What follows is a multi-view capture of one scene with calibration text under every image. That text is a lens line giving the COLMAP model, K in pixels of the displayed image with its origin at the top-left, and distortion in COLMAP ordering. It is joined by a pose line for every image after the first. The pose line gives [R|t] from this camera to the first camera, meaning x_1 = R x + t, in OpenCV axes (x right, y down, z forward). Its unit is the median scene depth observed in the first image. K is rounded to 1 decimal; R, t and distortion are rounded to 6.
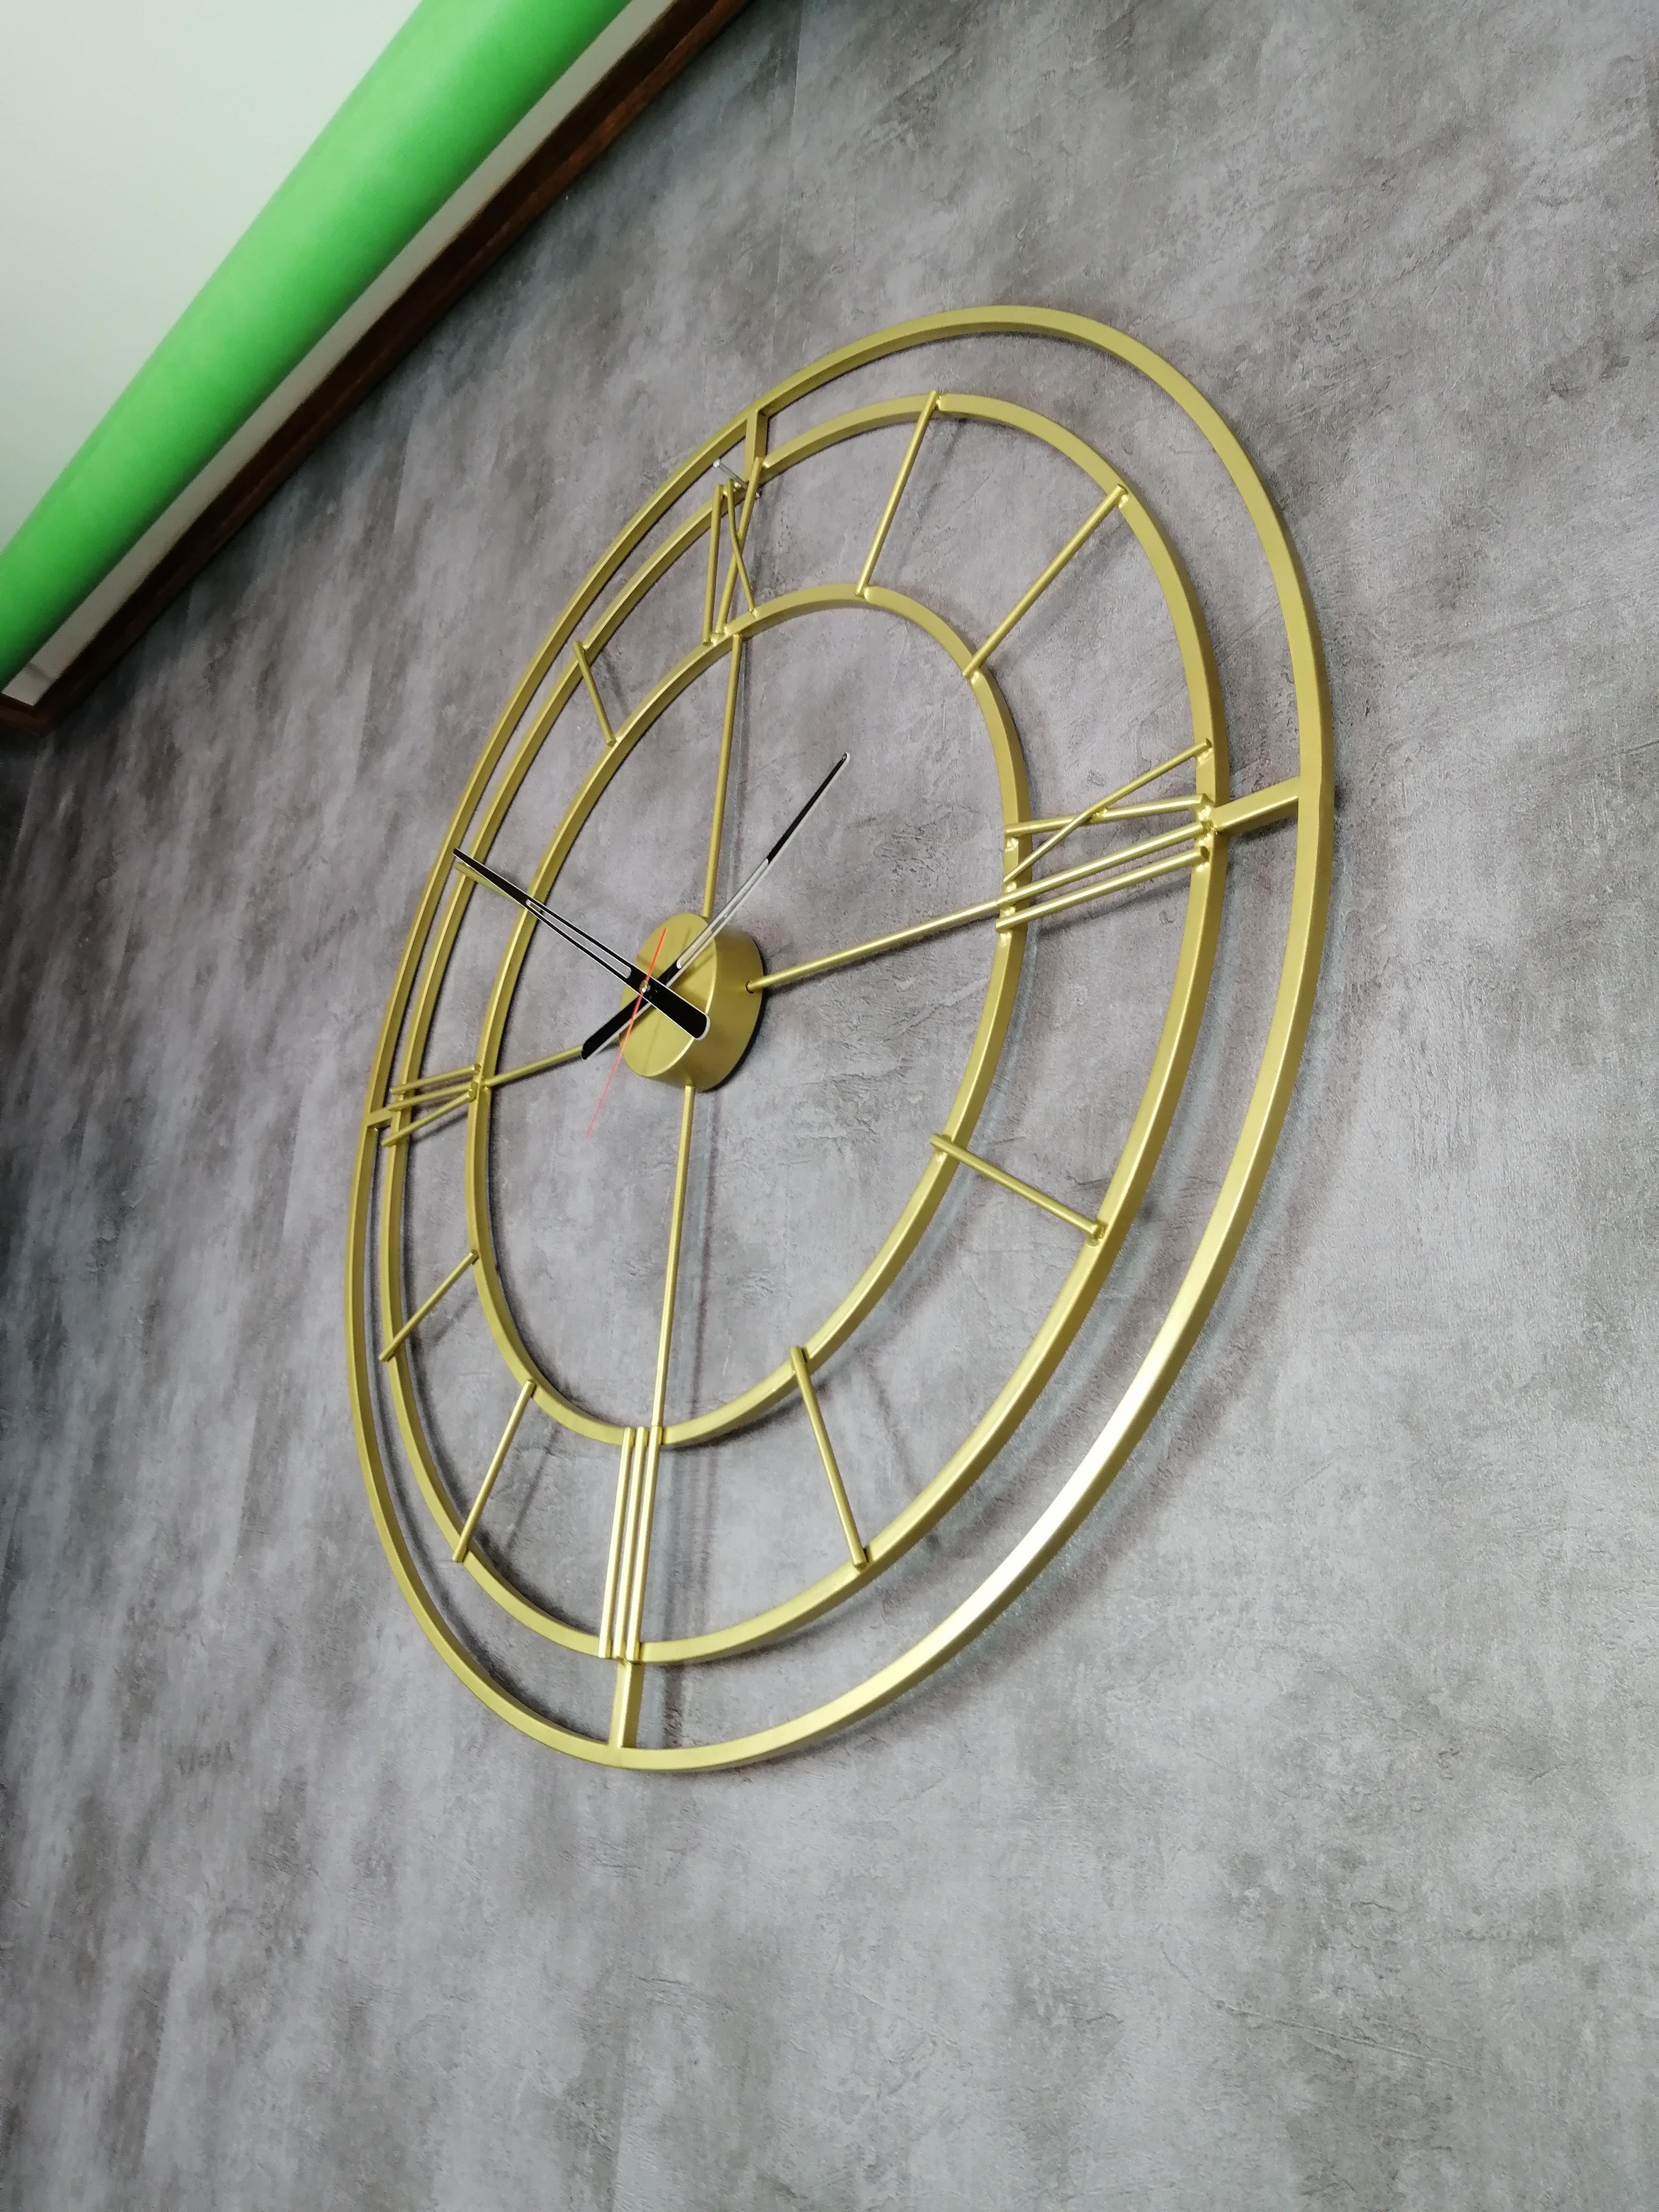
lens RADIAL K [[1713.7, 0, 843.5], [0, 1713.7, 1124.7], [0, 0, 1]] dist [-0.032207, 0.024398]
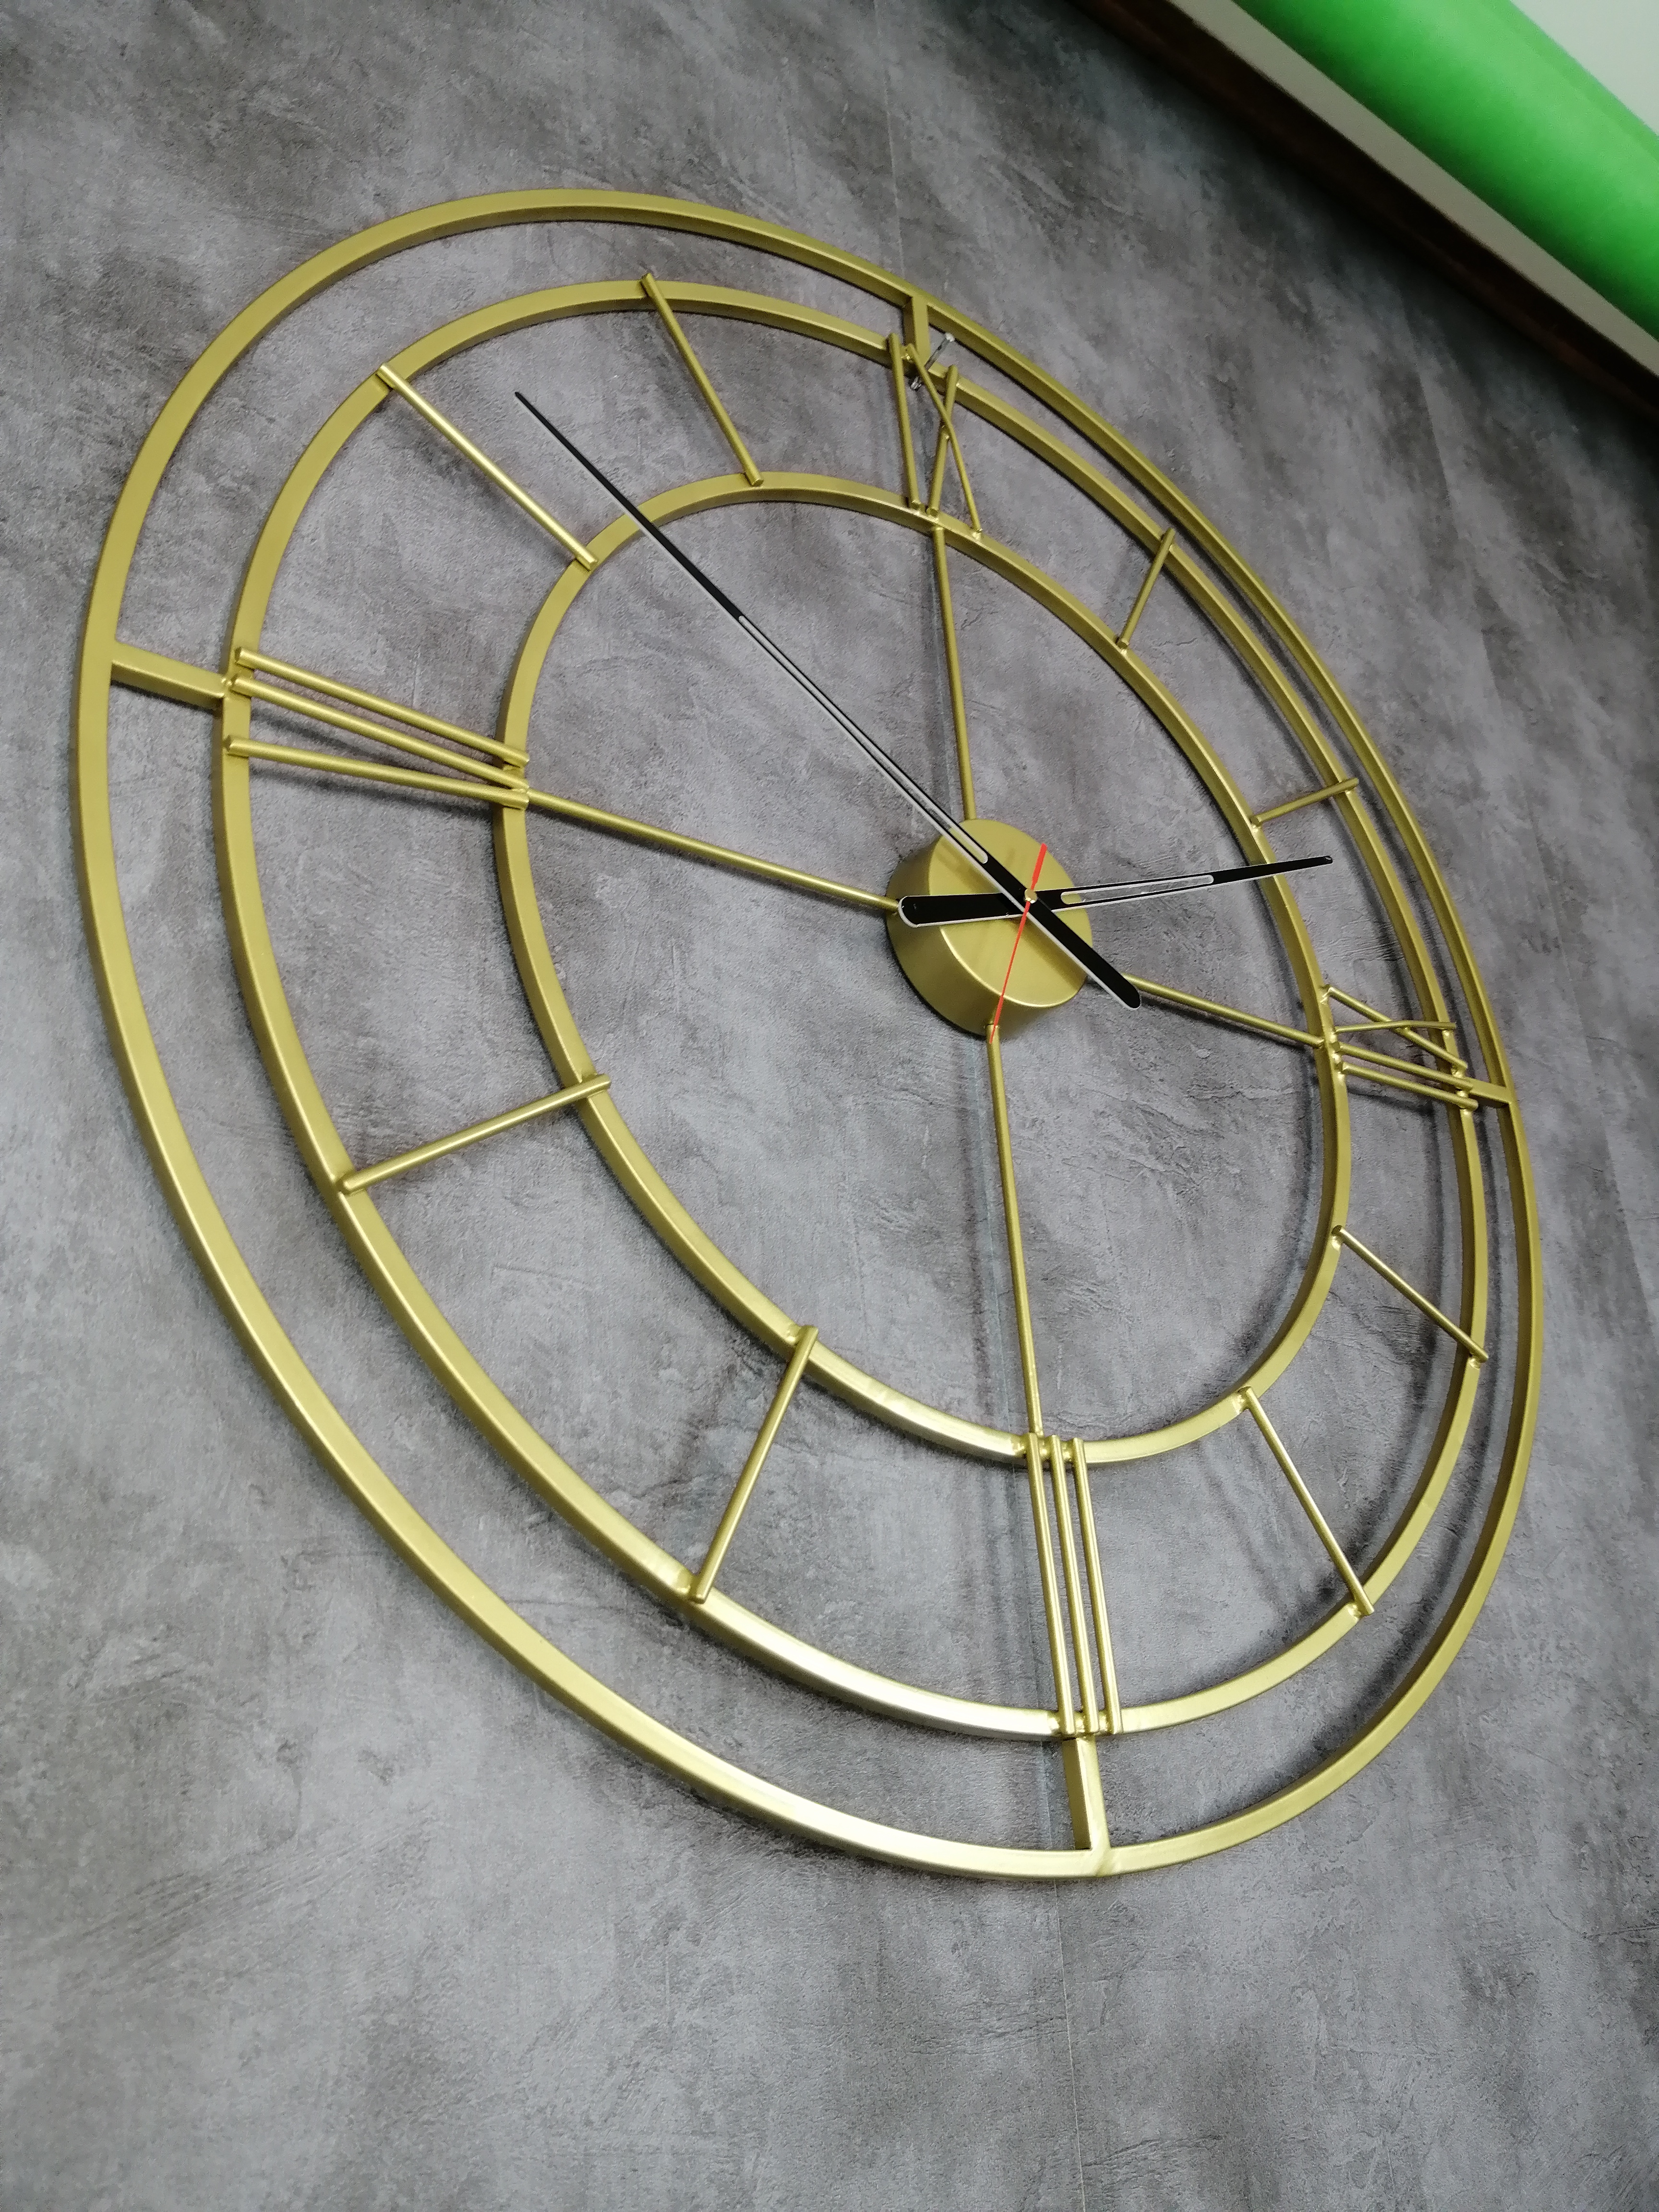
lens RADIAL K [[1713.7, 0, 790.4], [0, 1713.7, 1124.9], [0, 0, 1]] dist [-0.032207, 0.024398]
pose [[0.129966, 0.307966, 0.942478, -0.966094], [-0.228589, 0.934241, -0.273753, 0.301364], [-0.964809, -0.179861, 0.191817, 1.043335]]
